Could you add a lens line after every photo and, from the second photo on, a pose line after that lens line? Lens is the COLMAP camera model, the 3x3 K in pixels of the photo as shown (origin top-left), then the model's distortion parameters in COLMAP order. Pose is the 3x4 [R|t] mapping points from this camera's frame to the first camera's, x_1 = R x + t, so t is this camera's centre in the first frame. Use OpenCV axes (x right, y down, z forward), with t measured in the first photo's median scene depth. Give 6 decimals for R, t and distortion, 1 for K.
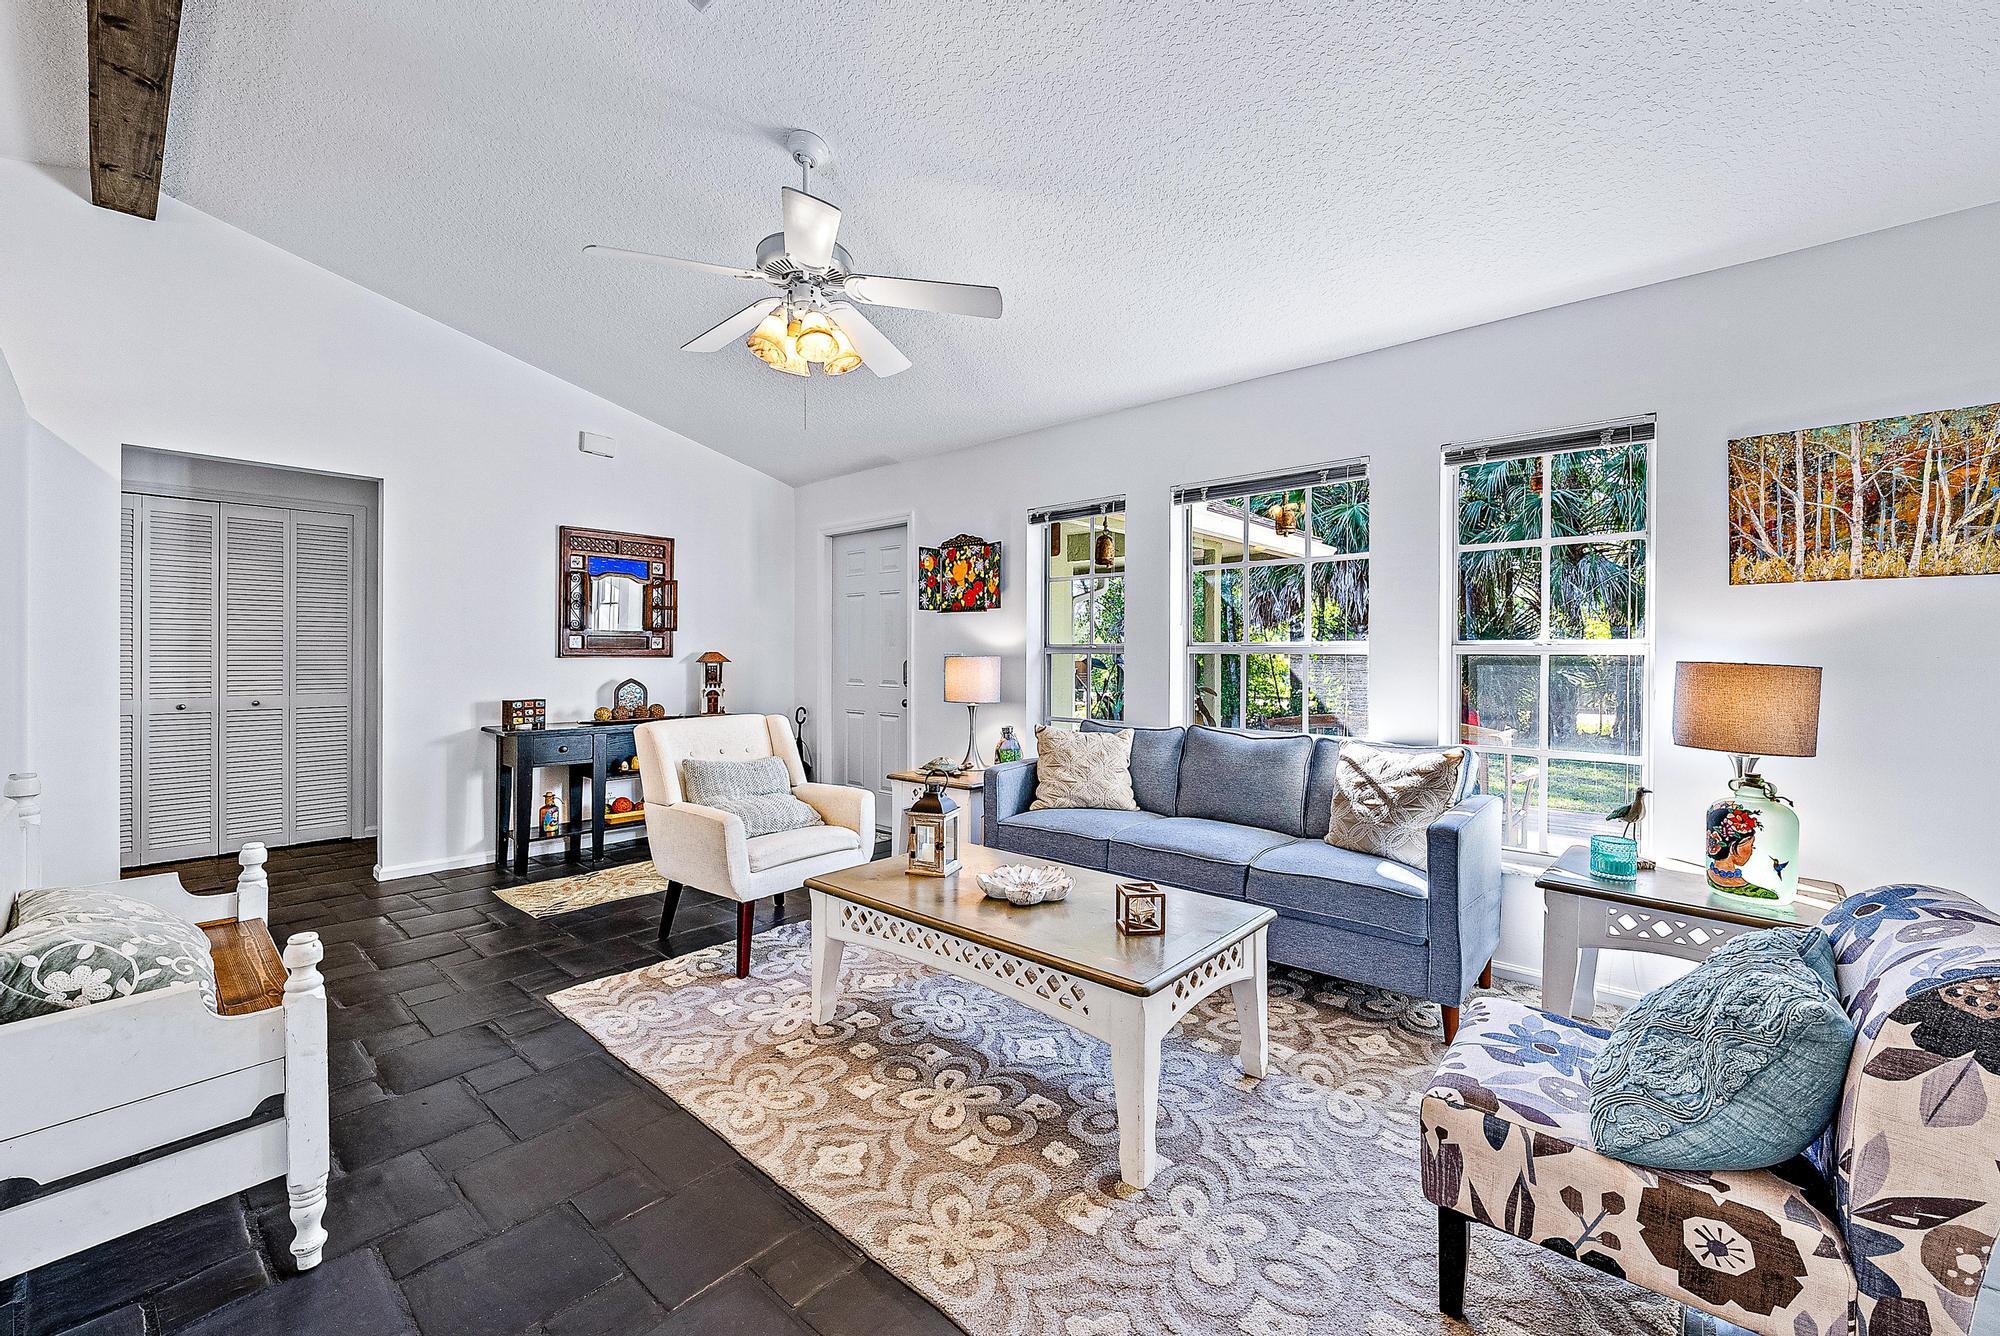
lens RADIAL K [[793.2, 0, 1000.6], [0, 793.2, 655.2], [0, 0, 1]] dist [-0.000883, -0.000061]
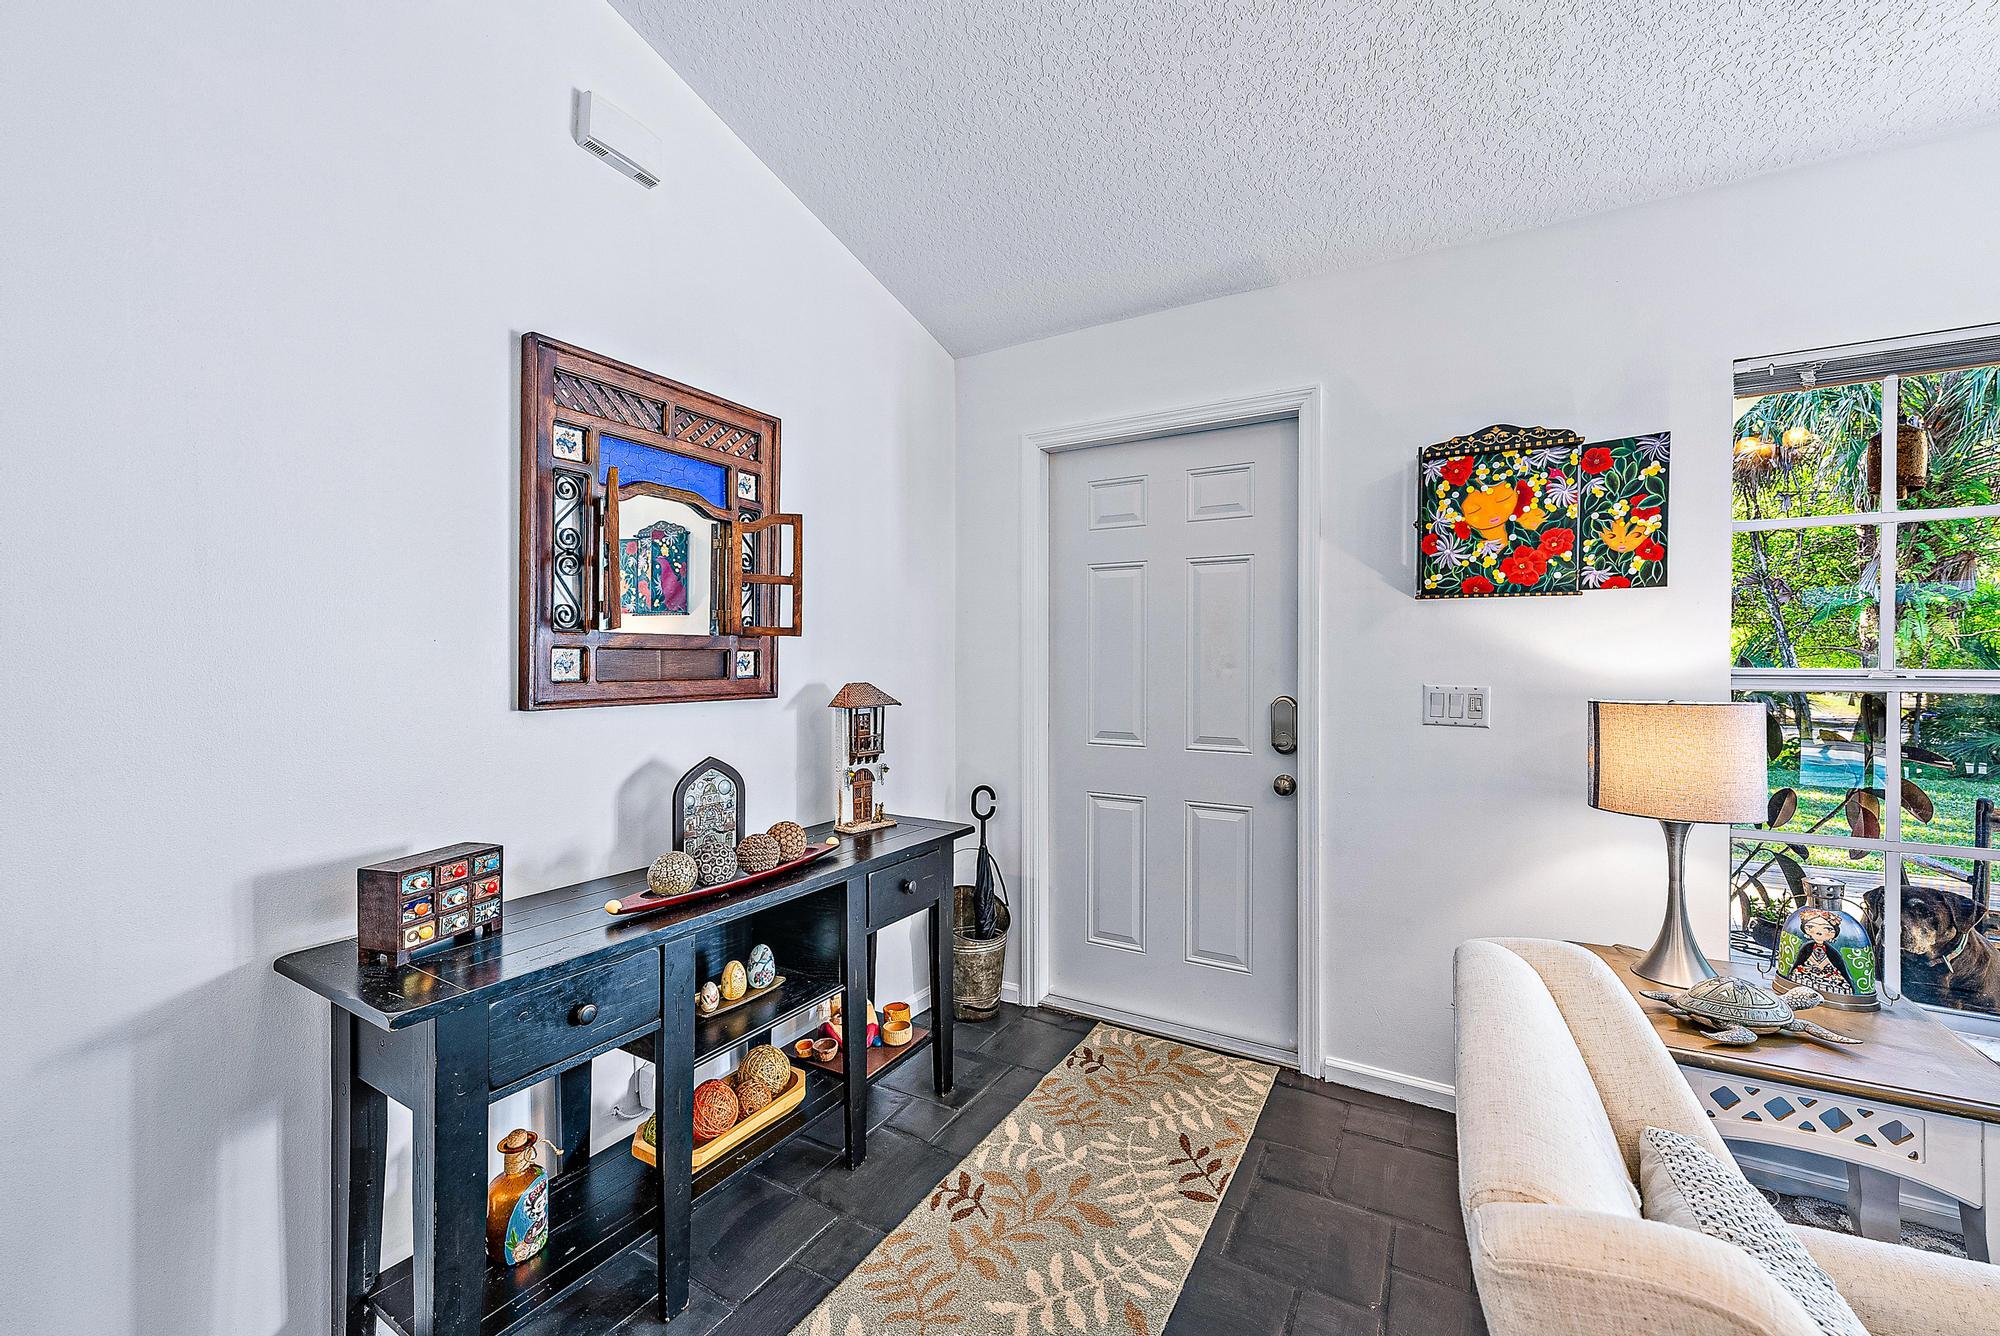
lens RADIAL K [[795.6, 0, 1003.6], [0, 795.6, 664.7], [0, 0, 1]] dist [-0.002152, -0.000221]
pose [[0.979748, -0.002761, 0.200213, -0.418276], [0.002046, 0.999991, 0.003781, -0.017996], [-0.200222, -0.003295, 0.979745, 0.612795]]
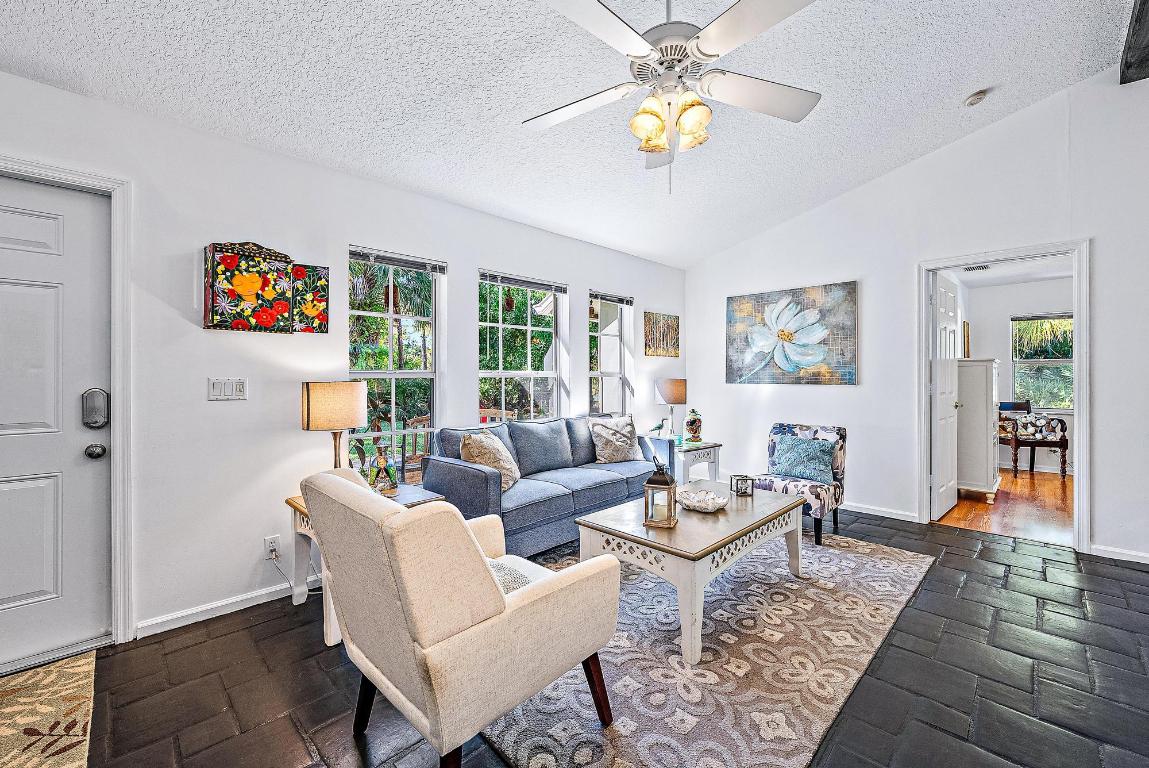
lens RADIAL K [[462.0, 0, 576.5], [0, 462.0, 376.0], [0, 0, 1]] dist [-0.001337, 0.000072]
pose [[0.068156, -0.001610, 0.997673, -0.534701], [0.005683, 0.999983, 0.001225, -0.003884], [-0.997658, 0.005586, 0.068164, 0.610327]]
